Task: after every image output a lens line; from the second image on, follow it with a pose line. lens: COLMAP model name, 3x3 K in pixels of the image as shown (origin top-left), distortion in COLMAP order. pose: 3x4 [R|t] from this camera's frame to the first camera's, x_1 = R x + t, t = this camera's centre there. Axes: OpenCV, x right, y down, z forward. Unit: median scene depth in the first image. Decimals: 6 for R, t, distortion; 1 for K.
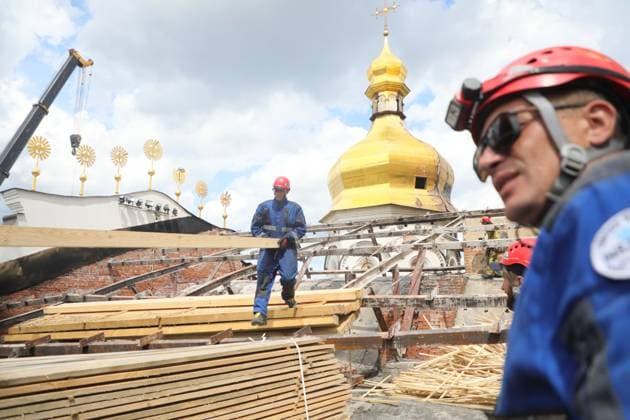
lens RADIAL K [[429.5, 0, 315.0], [0, 429.5, 210.0], [0, 0, 1]] dist [-0.071772, 0.048419]
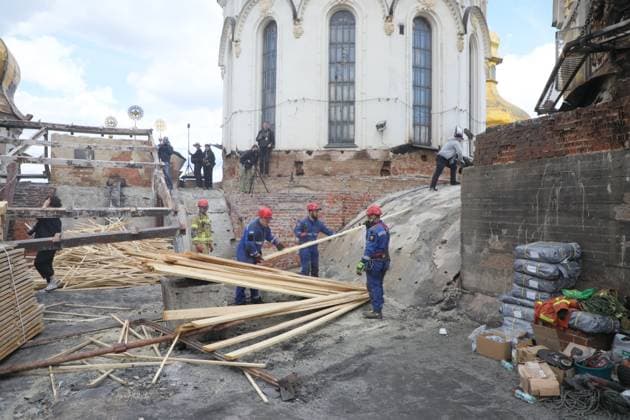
lens RADIAL K [[429.5, 0, 315.0], [0, 429.5, 210.0], [0, 0, 1]] dist [-0.071772, 0.048419]
pose [[0.538129, -0.008564, 0.842819, -0.113909], [-0.177682, 0.976324, 0.123368, -0.022961], [-0.823922, -0.216142, 0.523866, -0.075593]]
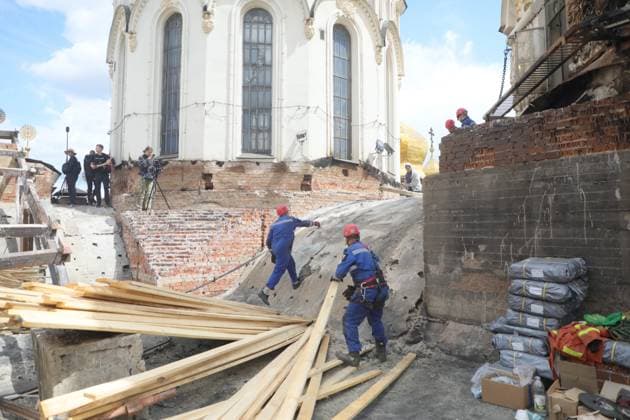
lens RADIAL K [[431.2, 0, 315.0], [0, 431.2, 210.0], [0, 0, 1]] dist [-0.050368, 0.005284]
pose [[0.308536, 0.036217, 0.950523, -0.066289], [-0.192044, 0.981069, 0.024956, -0.003352], [-0.931625, -0.190242, 0.309650, -0.010469]]
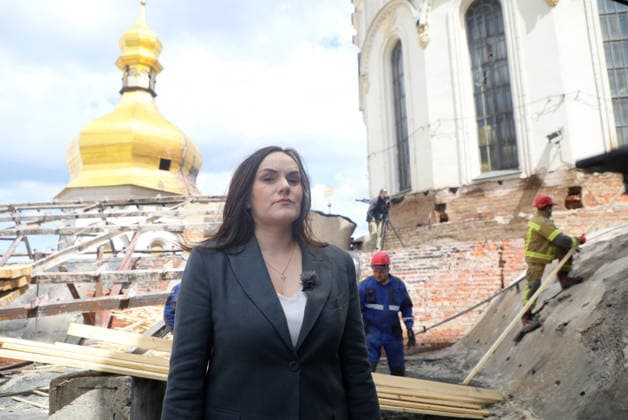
lens RADIAL K [[446.7, 0, 295.7], [0, 446.7, 219.1], [0, 0, 1]] dist [-0.050317, 0.002839]
pose [[0.892440, 0.030412, 0.450141, 0.059844], [-0.059278, 0.996980, 0.050166, -0.007596], [-0.447256, -0.071453, 0.891547, -0.073834]]
